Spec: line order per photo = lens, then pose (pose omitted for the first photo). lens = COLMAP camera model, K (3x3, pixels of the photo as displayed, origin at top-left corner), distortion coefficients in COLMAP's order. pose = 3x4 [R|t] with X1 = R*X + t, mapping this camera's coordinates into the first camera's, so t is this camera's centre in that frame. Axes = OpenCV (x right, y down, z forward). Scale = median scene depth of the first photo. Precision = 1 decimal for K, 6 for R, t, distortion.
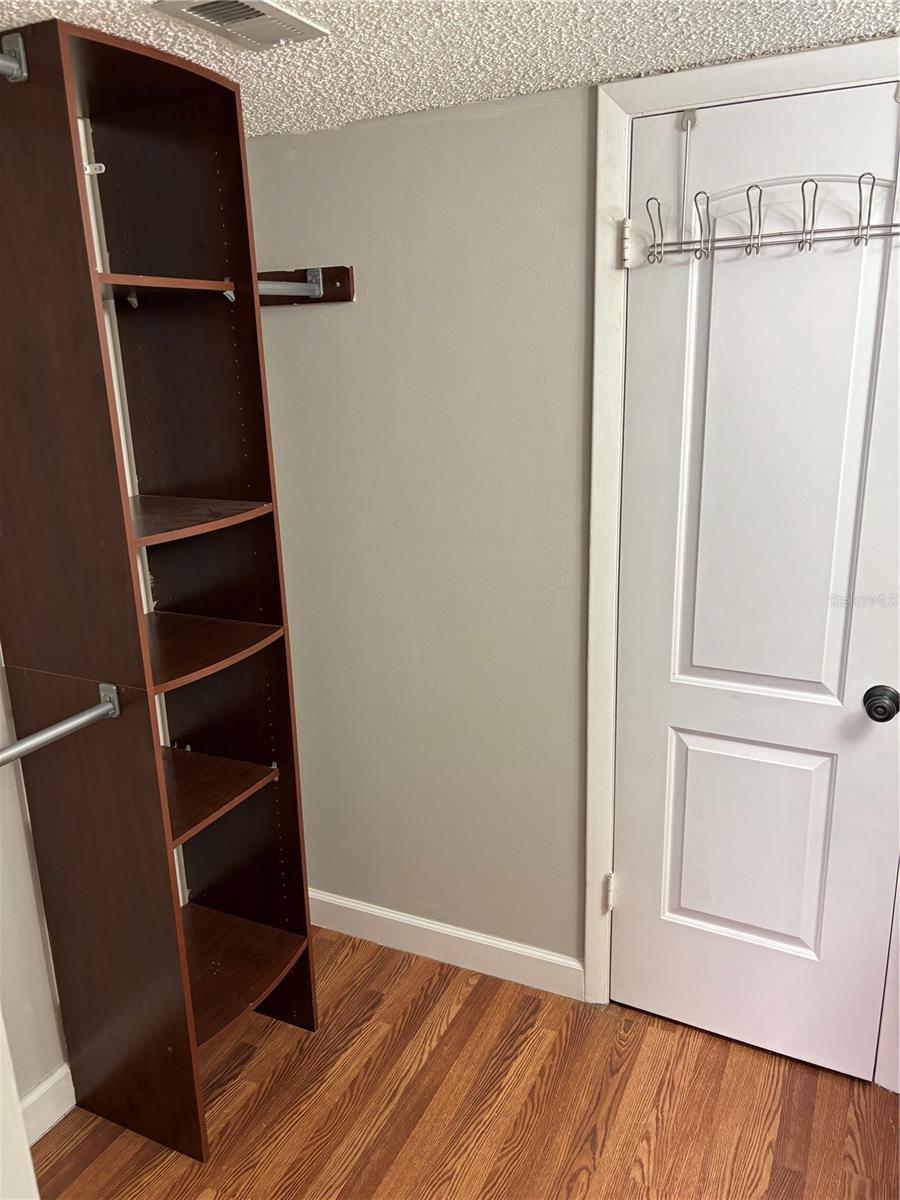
lens RADIAL K [[901.5, 0, 450.0], [0, 901.5, 600.0], [0, 0, 1]] dist [0.082140, -0.073678]
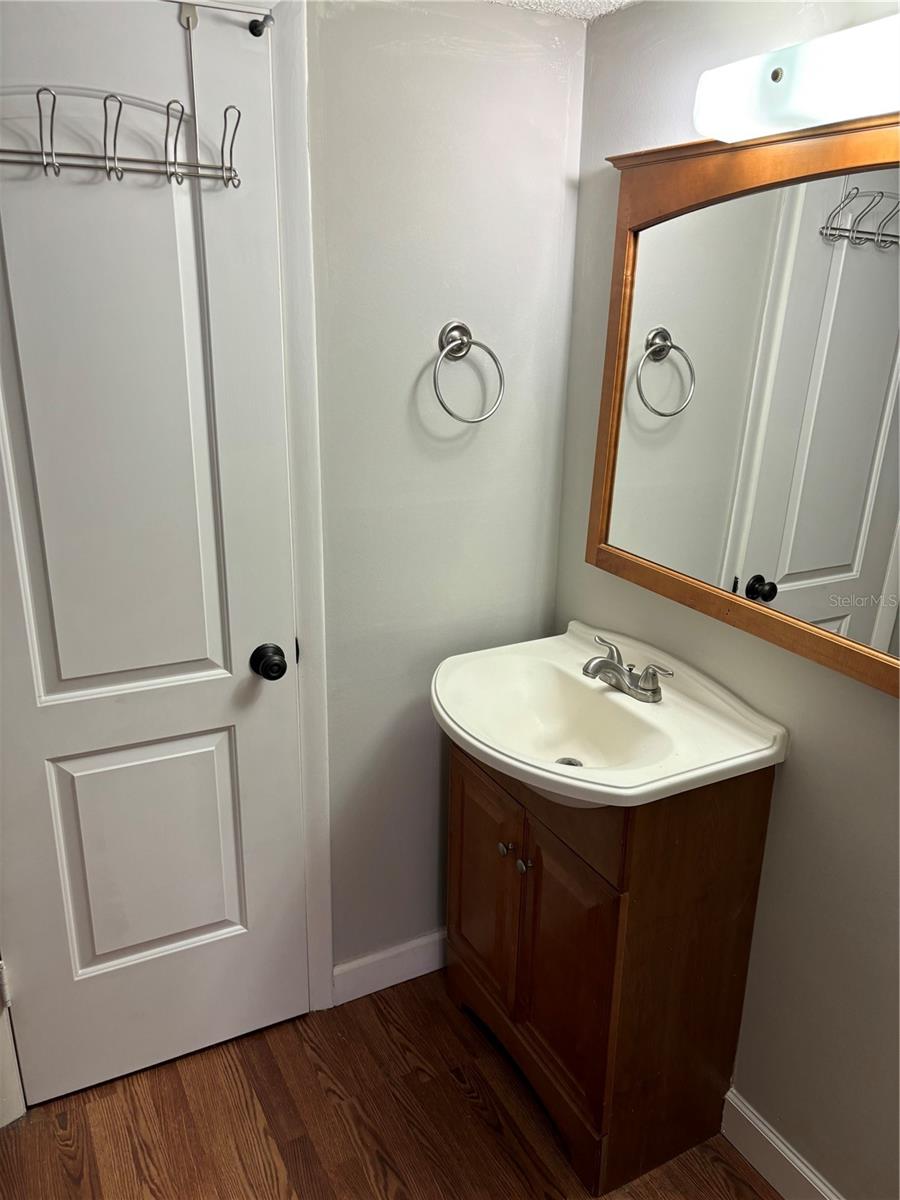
lens RADIAL K [[926.0, 0, 451.6], [0, 926.0, 602.1], [0, 0, 1]] dist [0.066461, -0.073149]
pose [[0.585052, -0.225951, 0.778884, -0.174005], [0.177388, 0.972802, 0.148962, -0.061557], [-0.791358, 0.051015, 0.609220, 0.201413]]
